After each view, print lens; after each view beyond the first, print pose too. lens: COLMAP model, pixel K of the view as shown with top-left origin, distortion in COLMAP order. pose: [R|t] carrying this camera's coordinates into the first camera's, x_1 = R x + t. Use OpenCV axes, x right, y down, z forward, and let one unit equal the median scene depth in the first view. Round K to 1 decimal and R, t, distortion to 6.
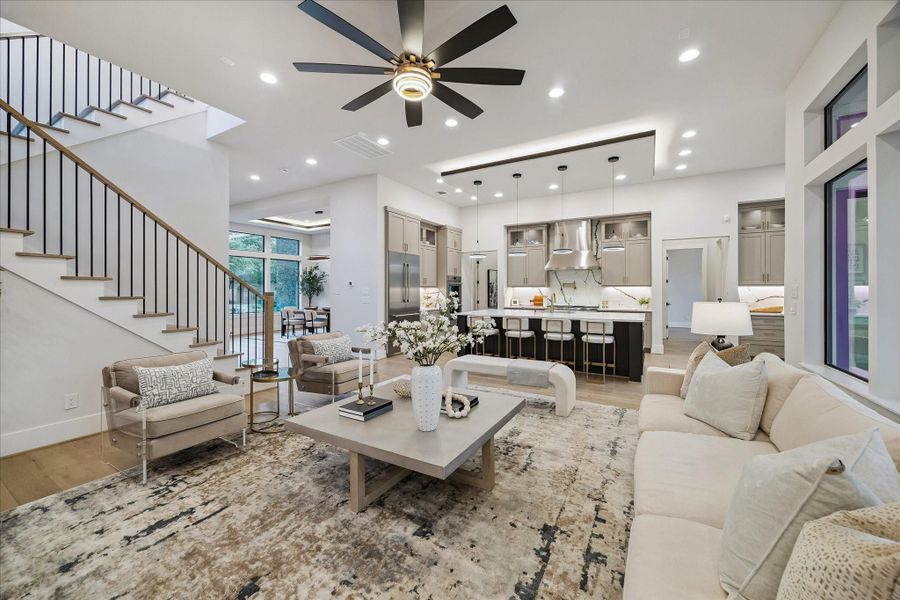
lens RADIAL K [[348.4, 0, 452.1], [0, 348.4, 290.8], [0, 0, 1]] dist [-0.032487, 0.000084]
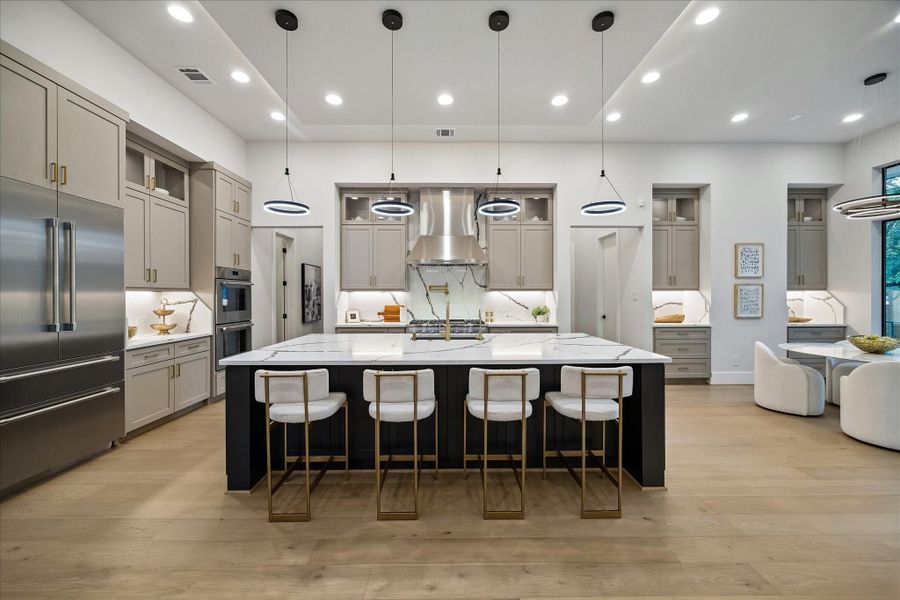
lens RADIAL K [[346.6, 0, 450.5], [0, 346.6, 298.0], [0, 0, 1]] dist [-0.000590, 0.000074]
pose [[0.865478, -0.003226, 0.500936, 0.027887], [0.002529, 0.999995, 0.002069, 0.000188], [-0.500940, -0.000524, 0.865482, 0.418446]]
